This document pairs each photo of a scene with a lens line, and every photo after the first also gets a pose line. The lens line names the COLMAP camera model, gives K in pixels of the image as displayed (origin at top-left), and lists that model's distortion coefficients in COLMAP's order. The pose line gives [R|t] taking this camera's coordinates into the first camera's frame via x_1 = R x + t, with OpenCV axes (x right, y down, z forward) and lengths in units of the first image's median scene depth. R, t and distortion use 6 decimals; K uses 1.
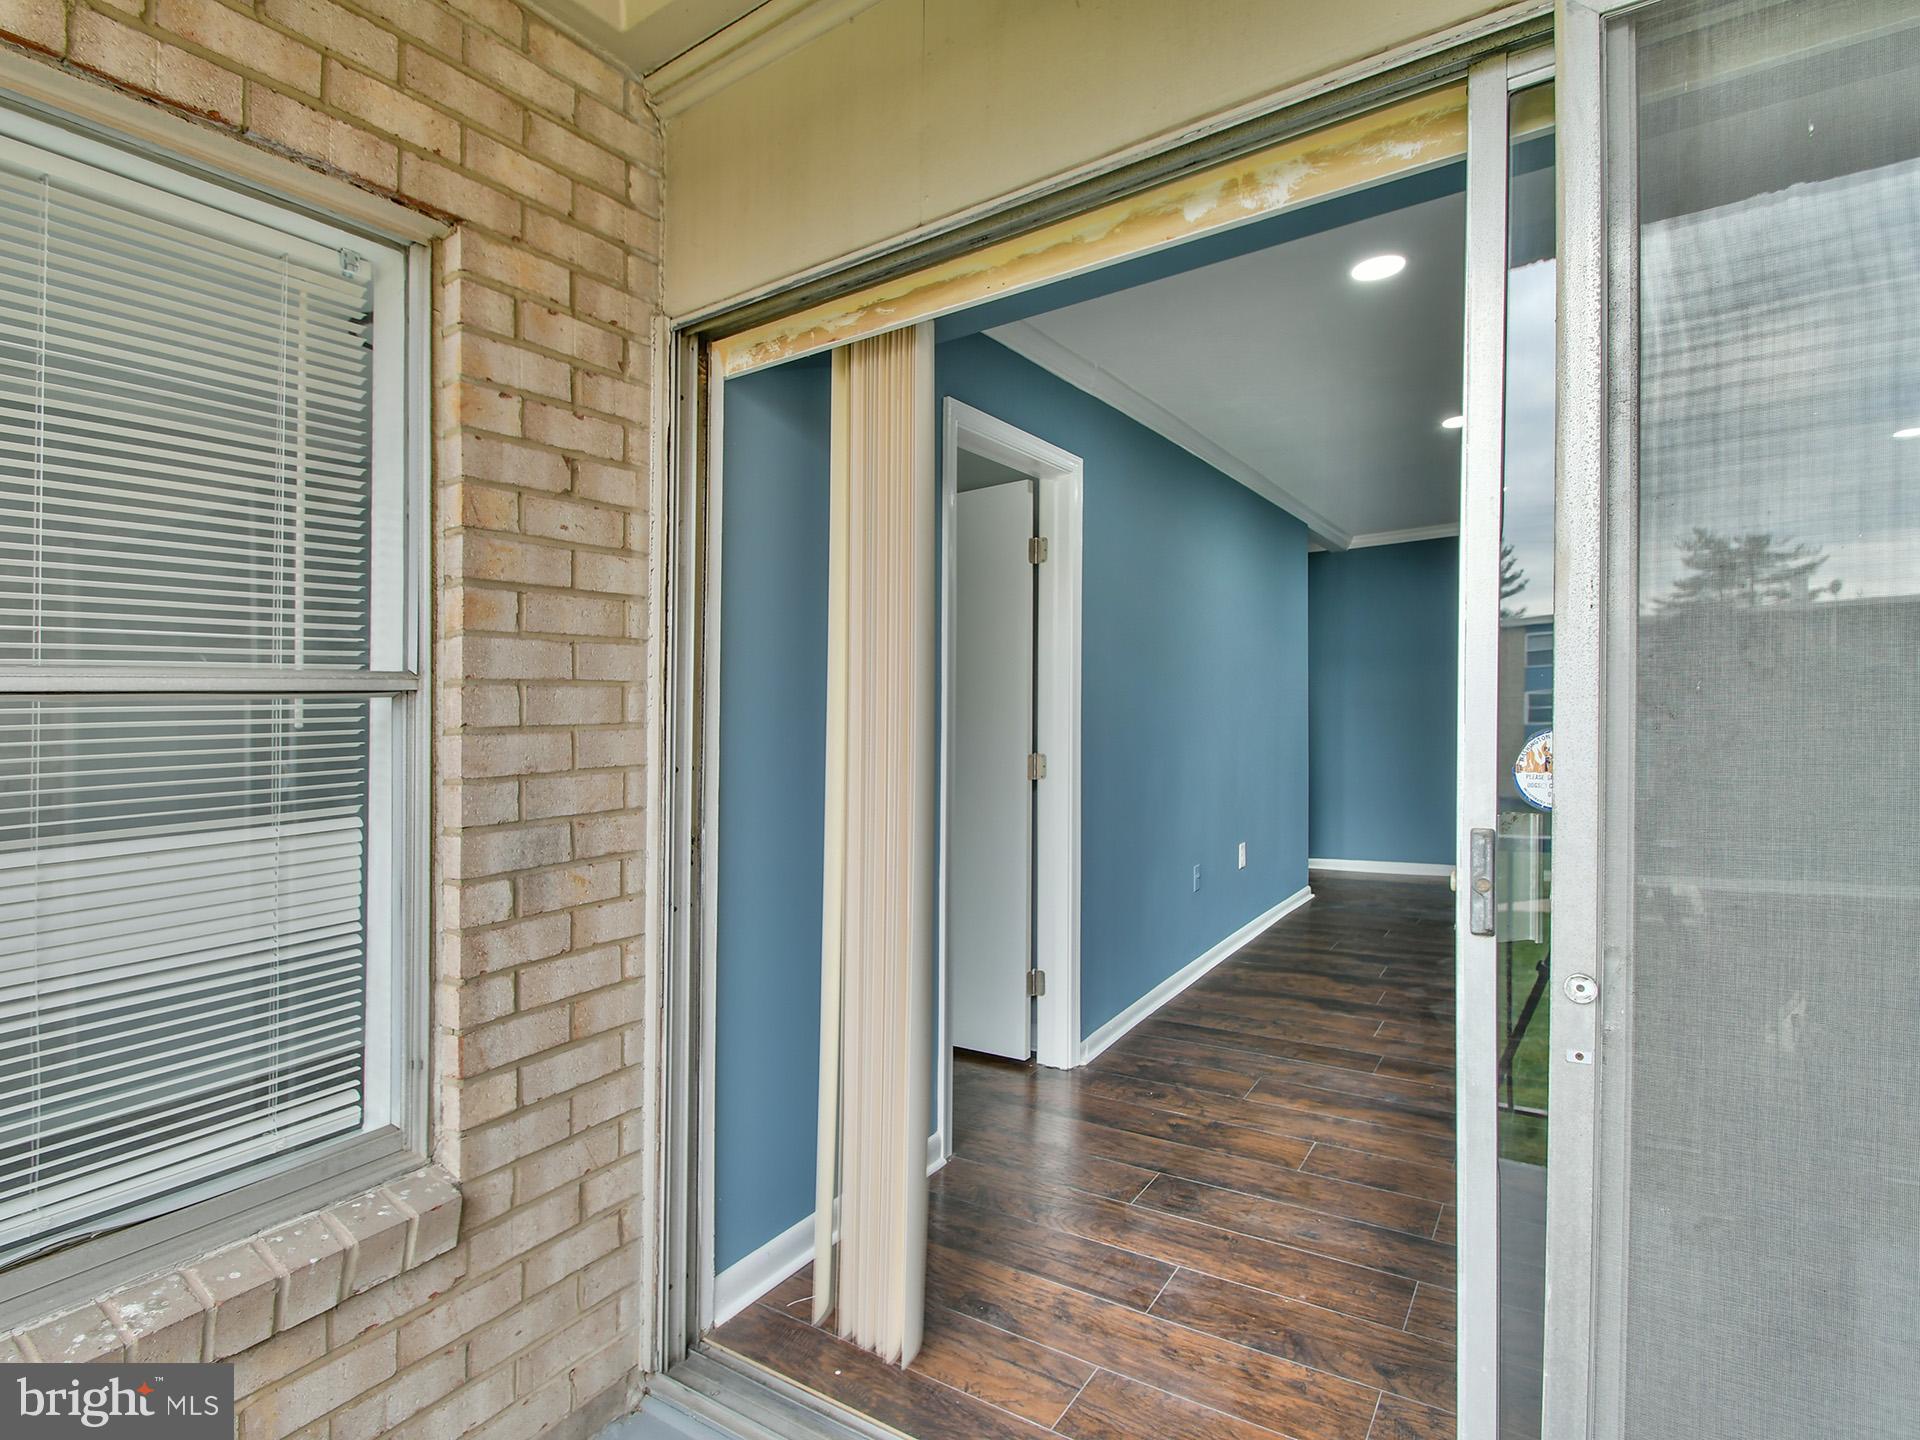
lens RADIAL K [[989.3, 0, 963.3], [0, 989.3, 711.8], [0, 0, 1]] dist [0.002450, -0.006280]
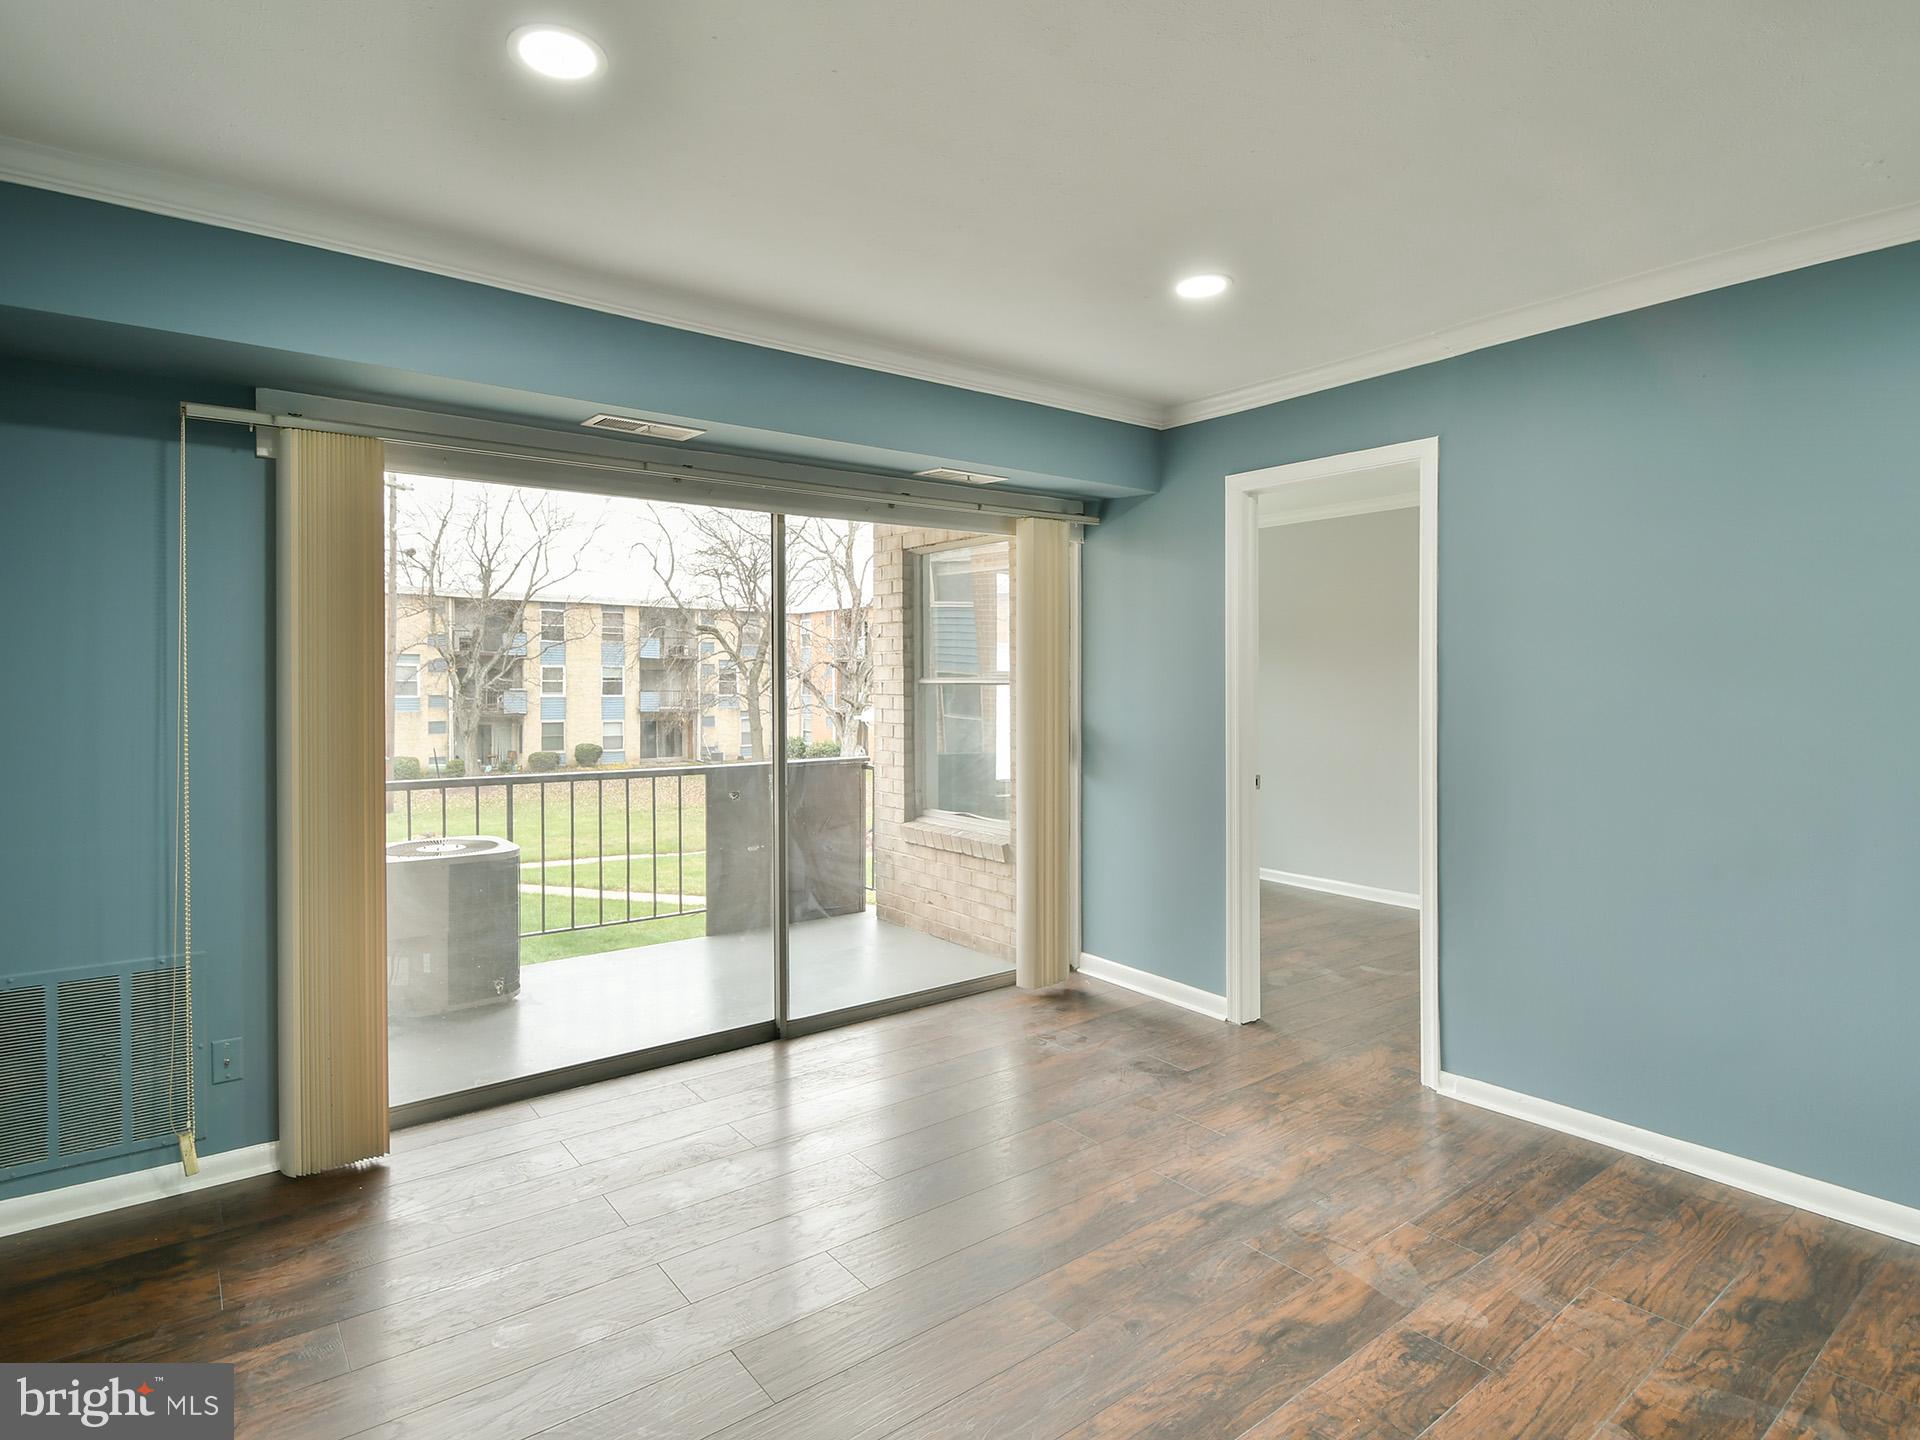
lens RADIAL K [[989.3, 0, 958.7], [0, 989.3, 711.9], [0, 0, 1]] dist [0.002450, -0.006280]
pose [[-0.336122, 0.038927, -0.941014, 1.114037], [-0.007540, 0.999002, 0.044020, -0.053651], [0.941788, 0.021891, -0.335493, 0.828676]]
